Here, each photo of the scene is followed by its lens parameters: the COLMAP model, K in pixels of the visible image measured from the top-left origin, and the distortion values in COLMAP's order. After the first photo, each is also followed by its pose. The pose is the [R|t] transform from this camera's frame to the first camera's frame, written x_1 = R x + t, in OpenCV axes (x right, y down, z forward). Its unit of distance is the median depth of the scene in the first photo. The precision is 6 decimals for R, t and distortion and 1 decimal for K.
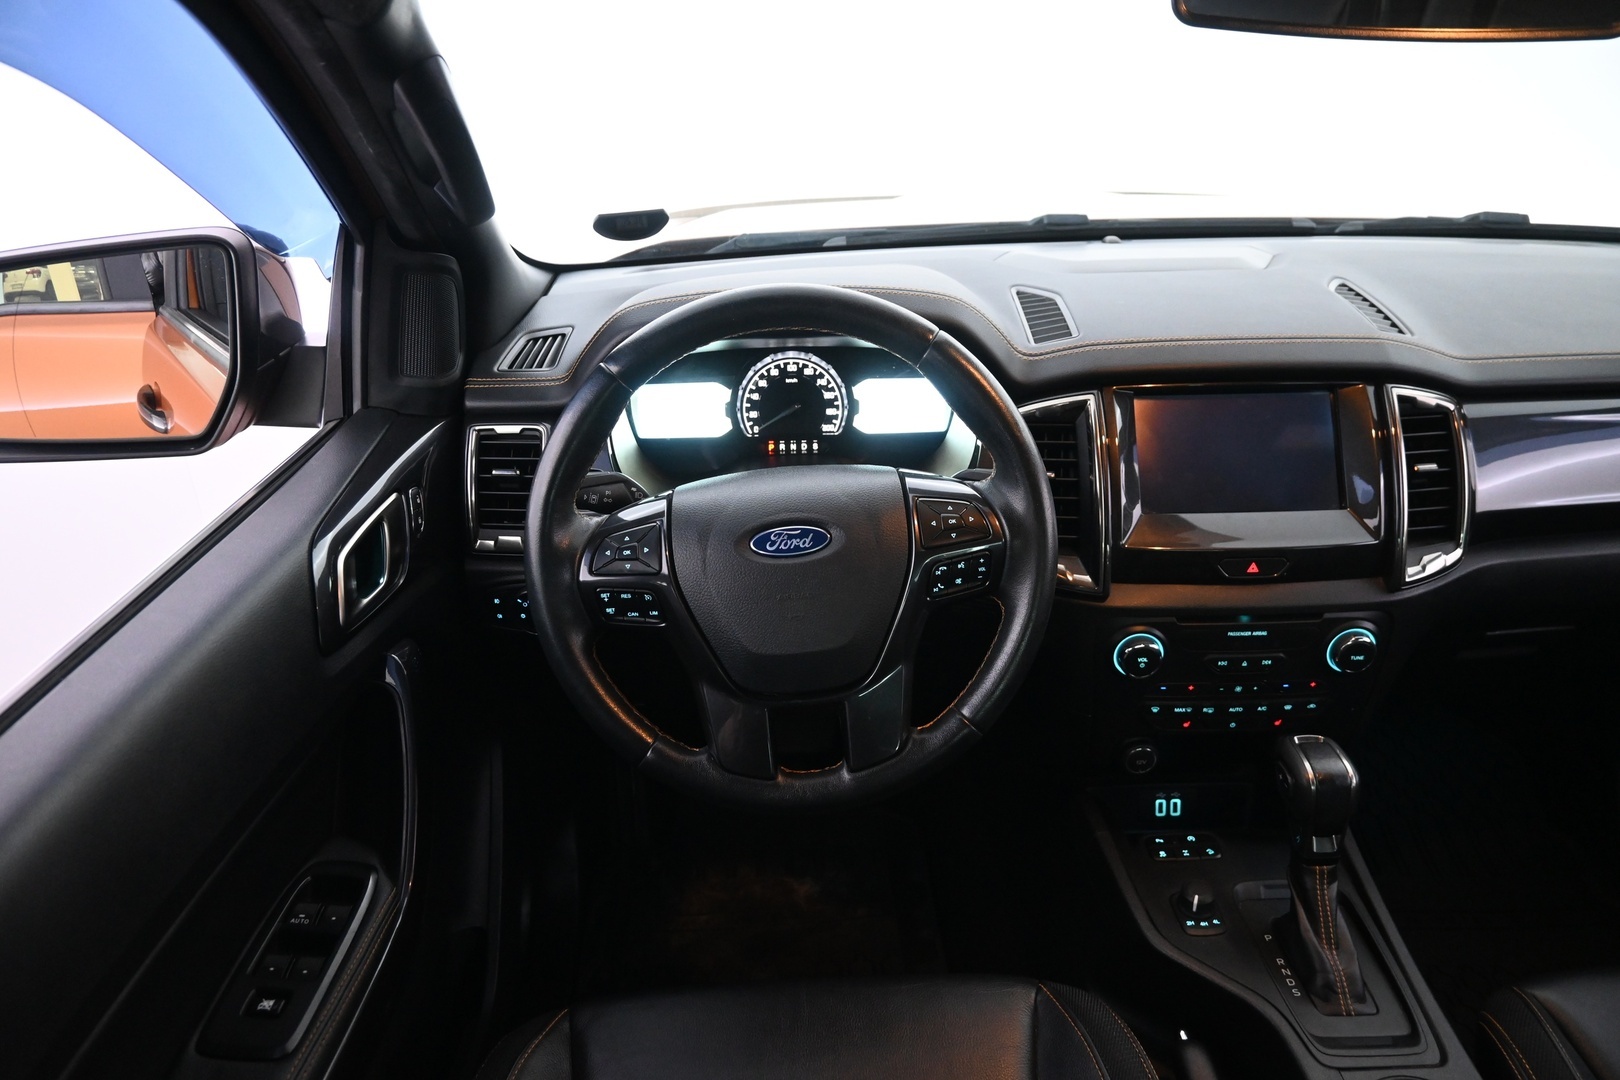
lens RADIAL K [[1124.2, 0, 809.8], [0, 1124.2, 541.1], [0, 0, 1]] dist [0.000549, -0.003925]
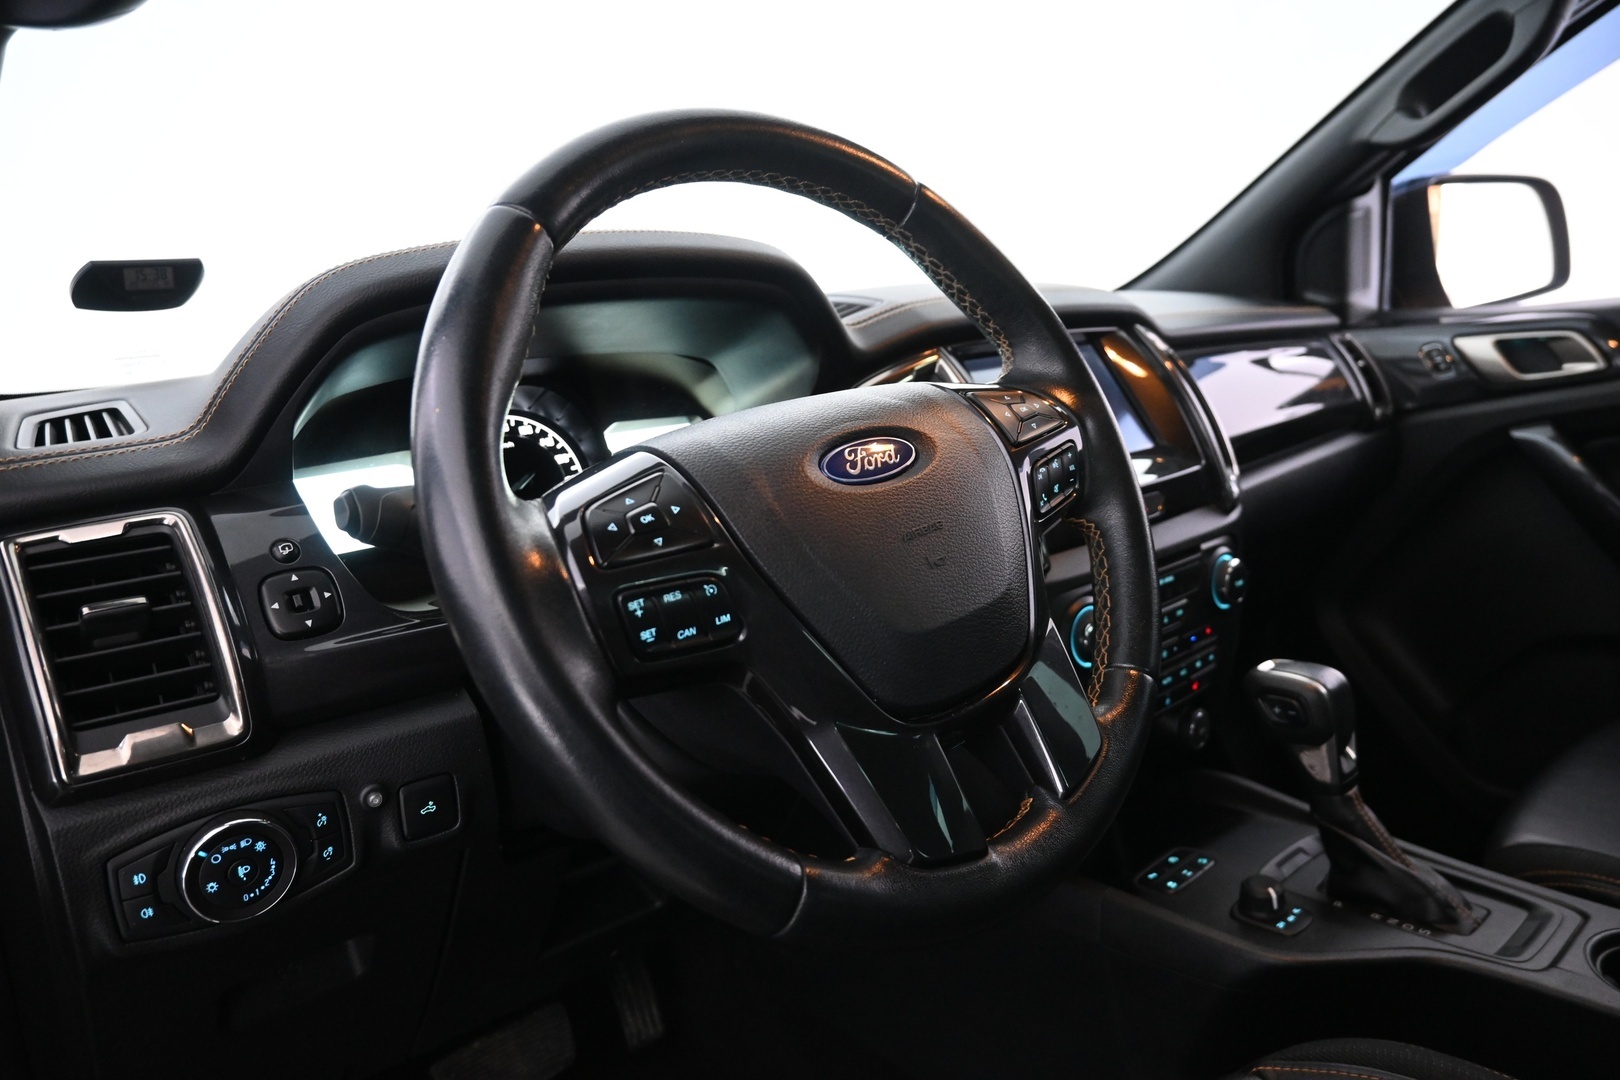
lens RADIAL K [[1124.2, 0, 810.8], [0, 1124.2, 545.0], [0, 0, 1]] dist [0.000549, -0.003925]
pose [[0.758365, -0.164829, 0.630646, -0.315470], [0.355409, 0.915592, -0.188082, 0.105925], [-0.546413, 0.366772, 0.752935, 0.410330]]
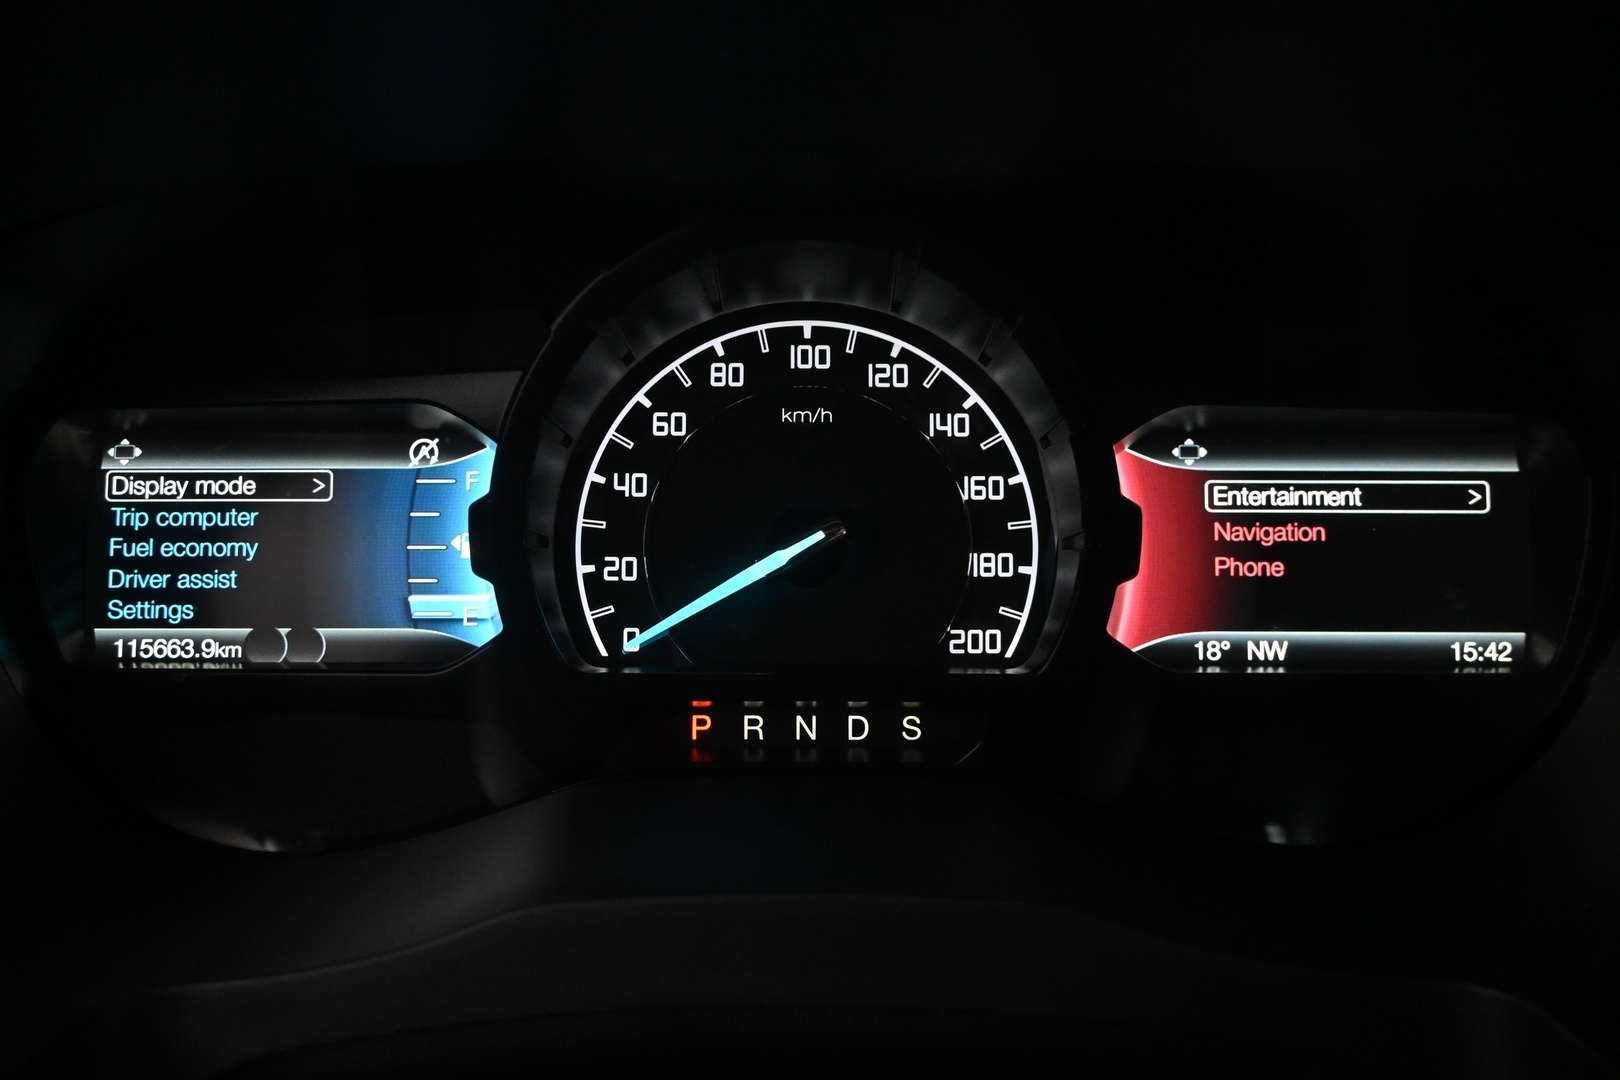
lens RADIAL K [[1446.1, 0, 809.0], [0, 1446.1, 539.0], [0, 0, 1]] dist [-0.000045, -0.000001]
pose [[0.999557, 0.025198, -0.015856, -0.010840], [-0.026903, 0.992585, -0.118541, -0.087171], [0.012752, 0.118915, 0.992823, 0.731661]]
